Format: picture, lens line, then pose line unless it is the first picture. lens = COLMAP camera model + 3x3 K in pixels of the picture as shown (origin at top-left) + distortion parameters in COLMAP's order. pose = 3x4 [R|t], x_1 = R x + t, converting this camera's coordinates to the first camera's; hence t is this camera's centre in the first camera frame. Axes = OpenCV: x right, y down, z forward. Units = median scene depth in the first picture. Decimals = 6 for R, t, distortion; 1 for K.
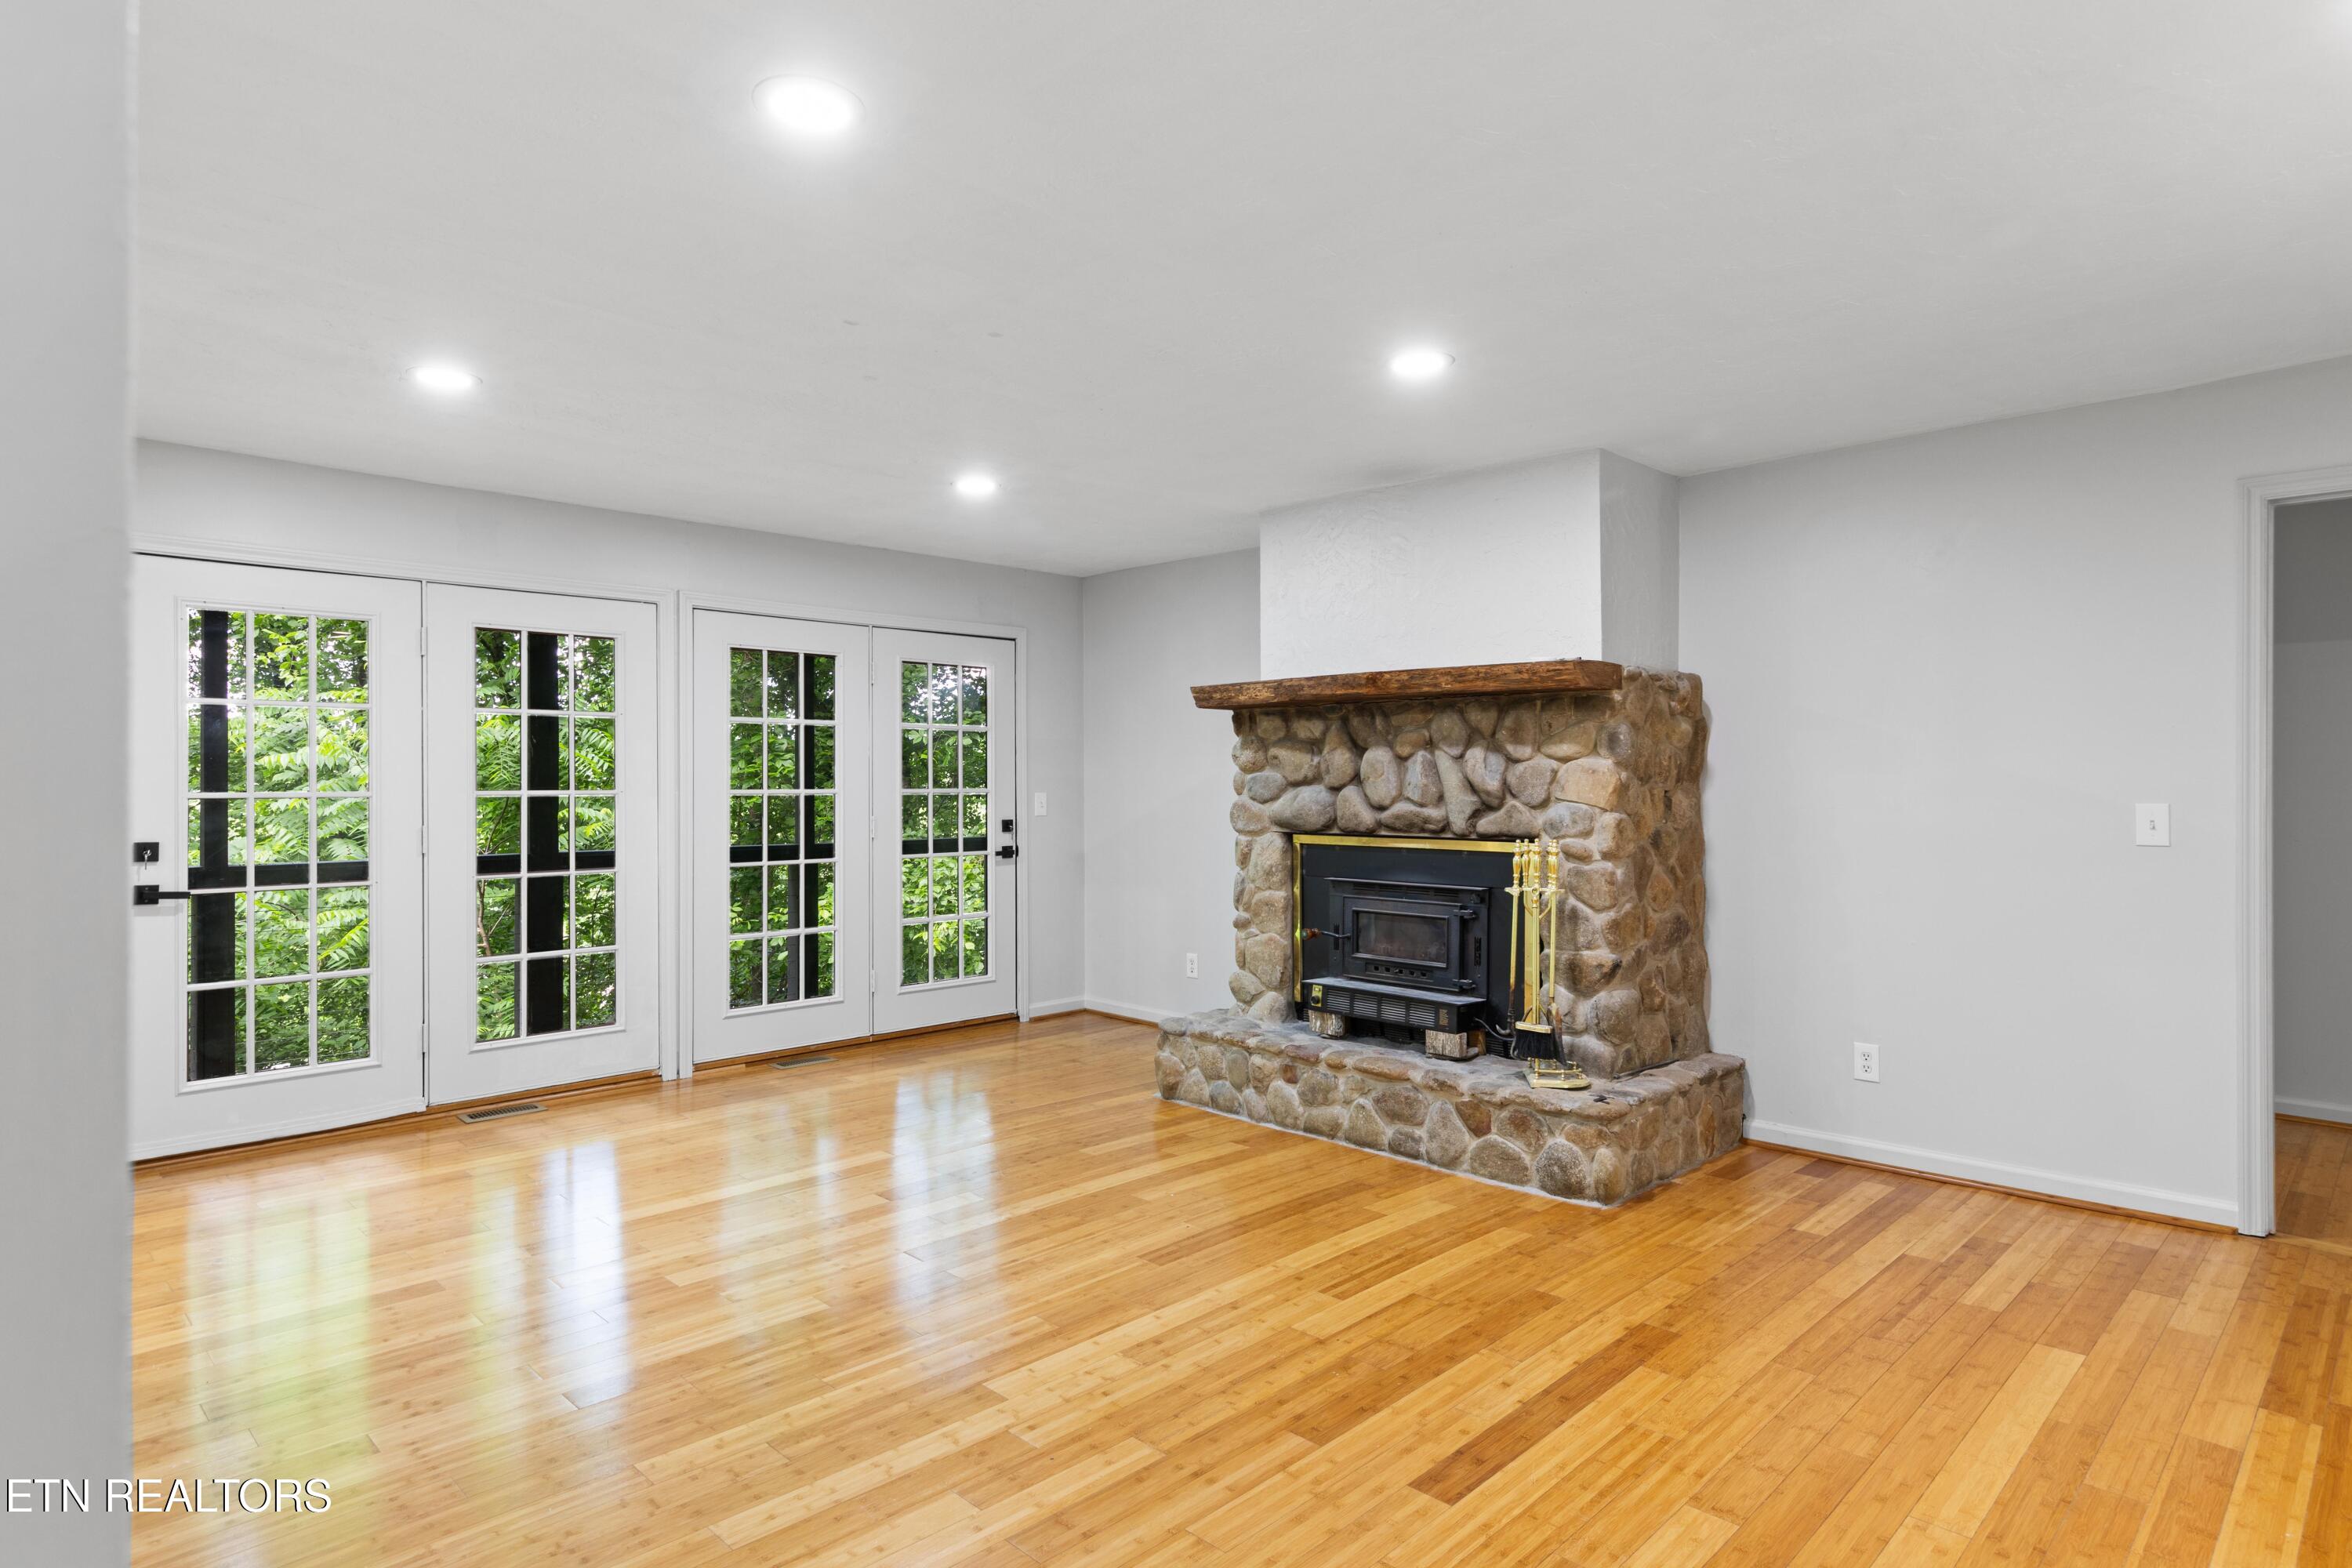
lens RADIAL K [[1278.8, 0, 1176.0], [0, 1278.8, 784.0], [0, 0, 1]] dist [0.014990, -0.000462]
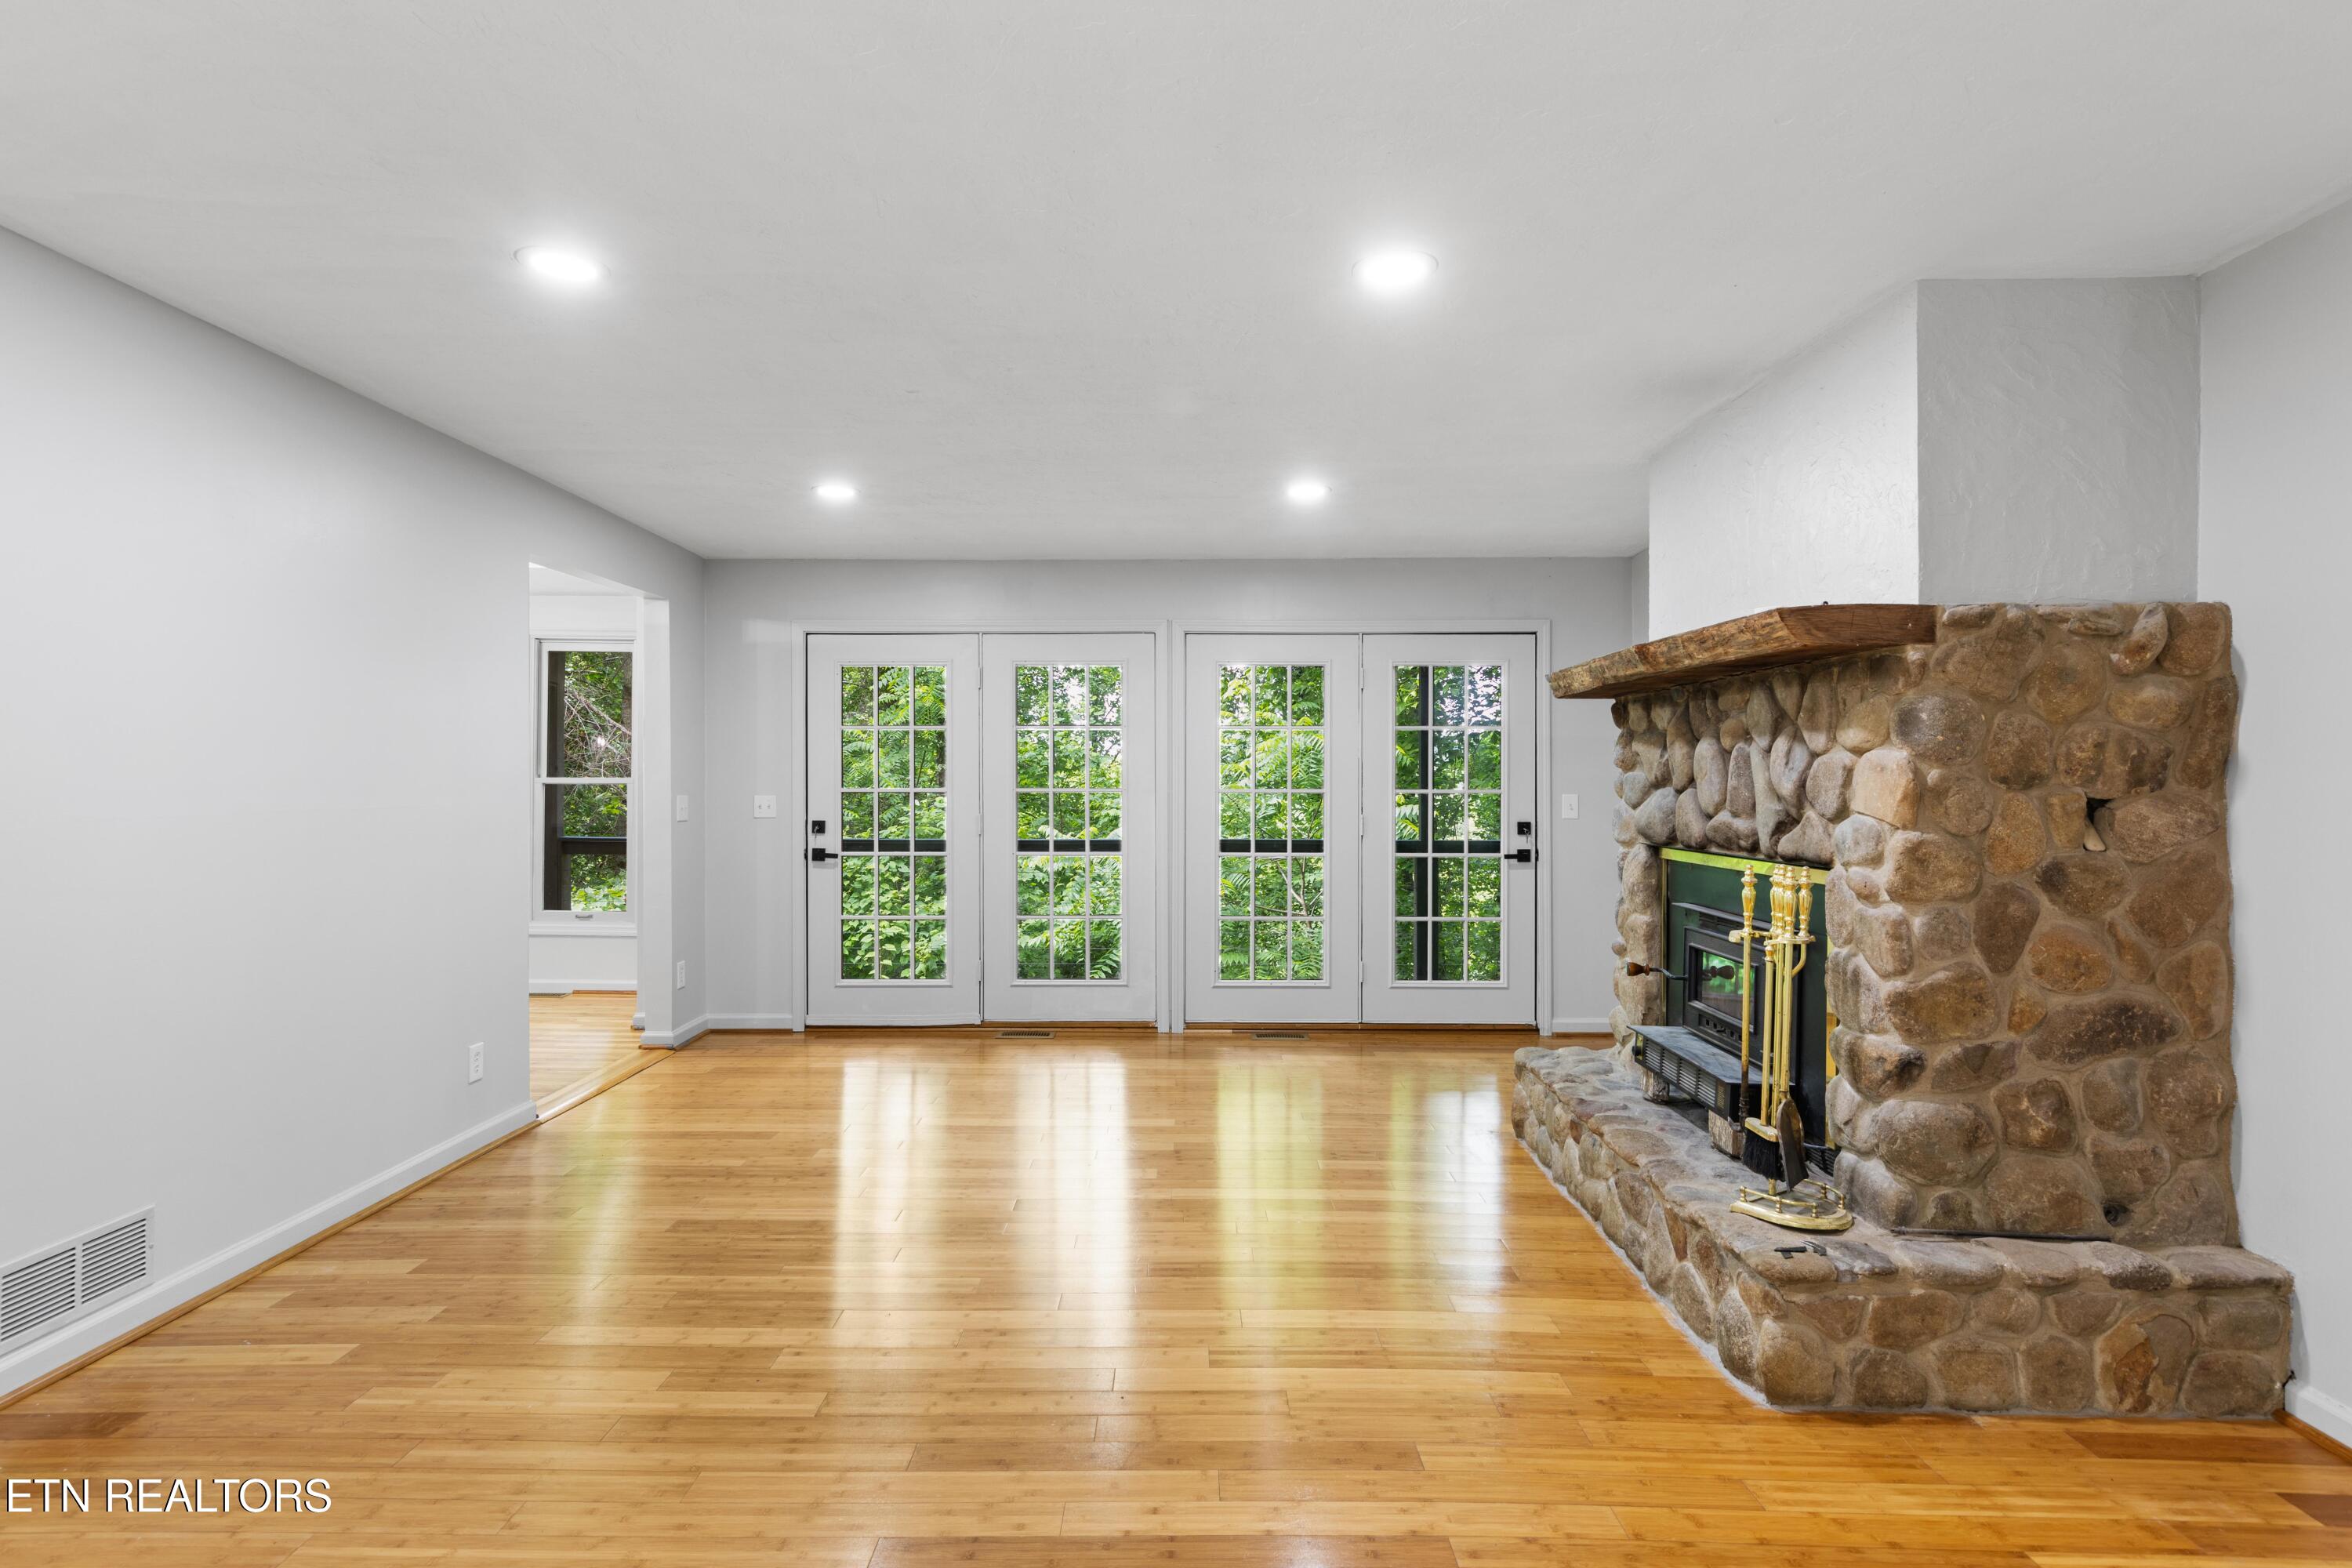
lens RADIAL K [[1195.0, 0, 1176.0], [0, 1195.0, 784.0], [0, 0, 1]] dist [0.008406, 0.000232]
pose [[0.697994, 0.002521, -0.716099, 0.479235], [-0.001938, 0.999997, 0.001632, -0.001880], [0.716101, 0.000248, 0.697997, 0.274349]]
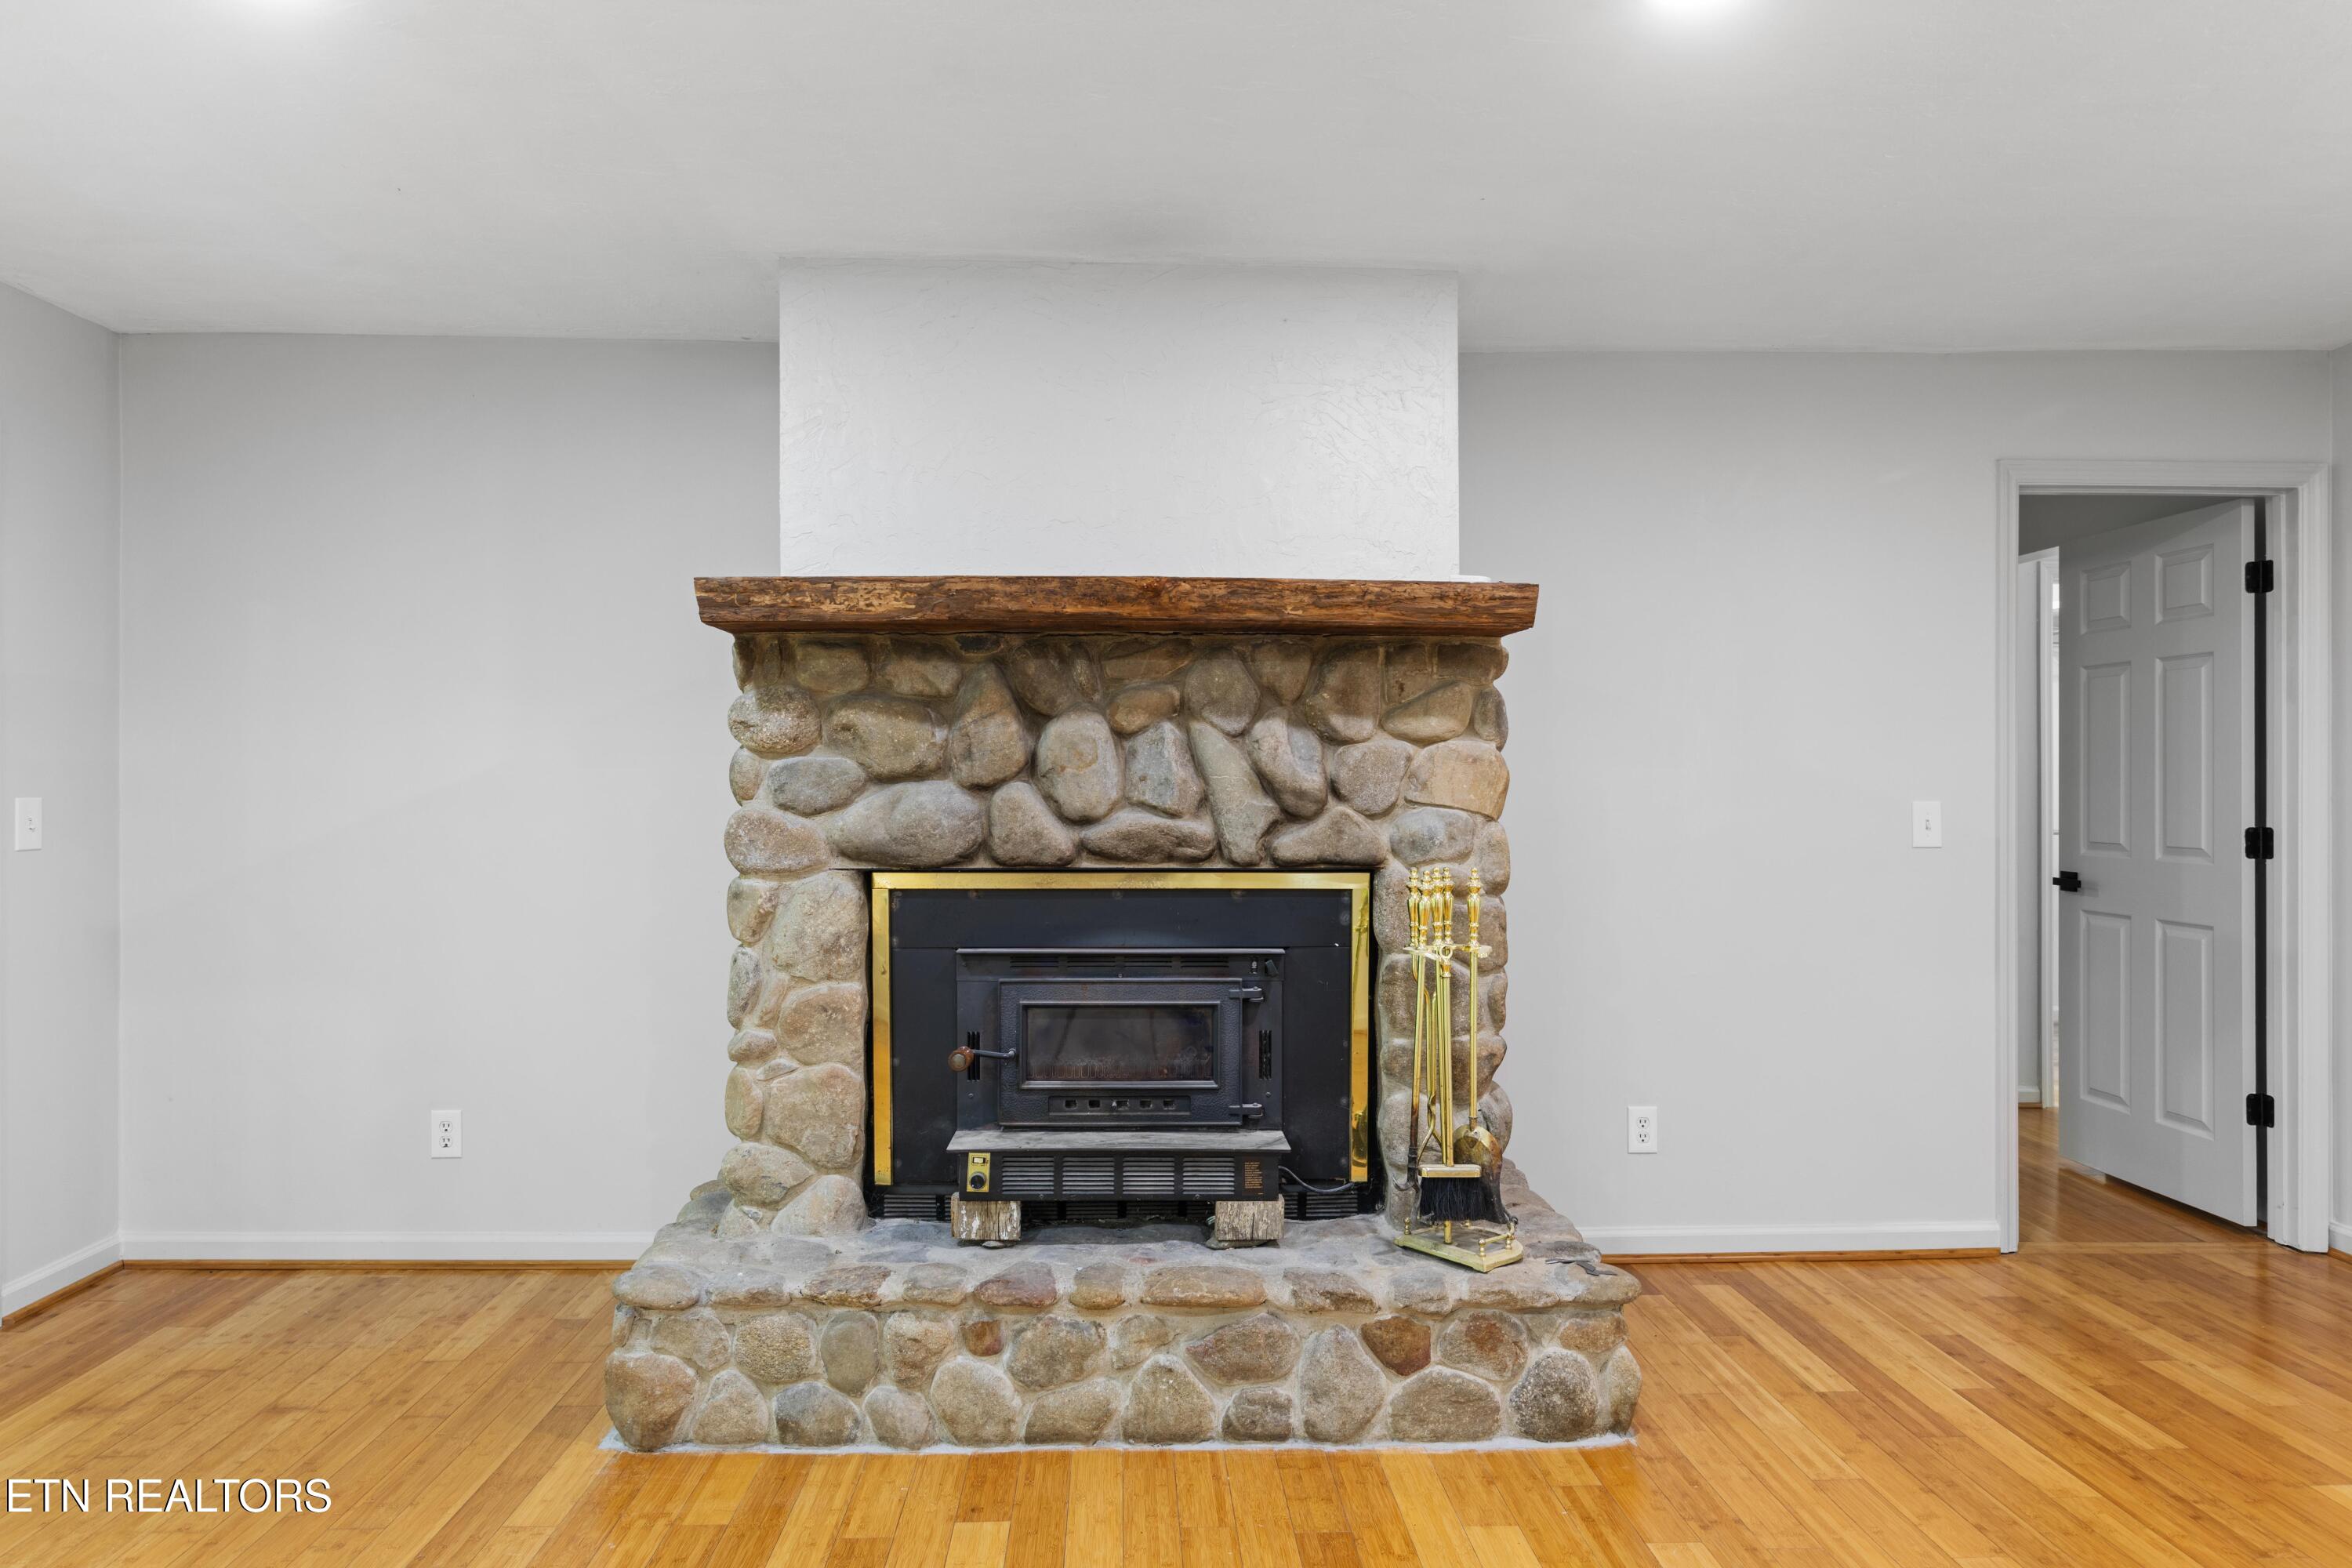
lens RADIAL K [[1438.7, 0, 1172.5], [0, 1438.7, 775.4], [0, 0, 1]] dist [0.007059, 0.001528]
pose [[0.690965, 0.003216, 0.722881, -0.289792], [-0.001098, 0.999994, -0.003399, 0.000616], [-0.722888, 0.001555, 0.690964, 0.558291]]
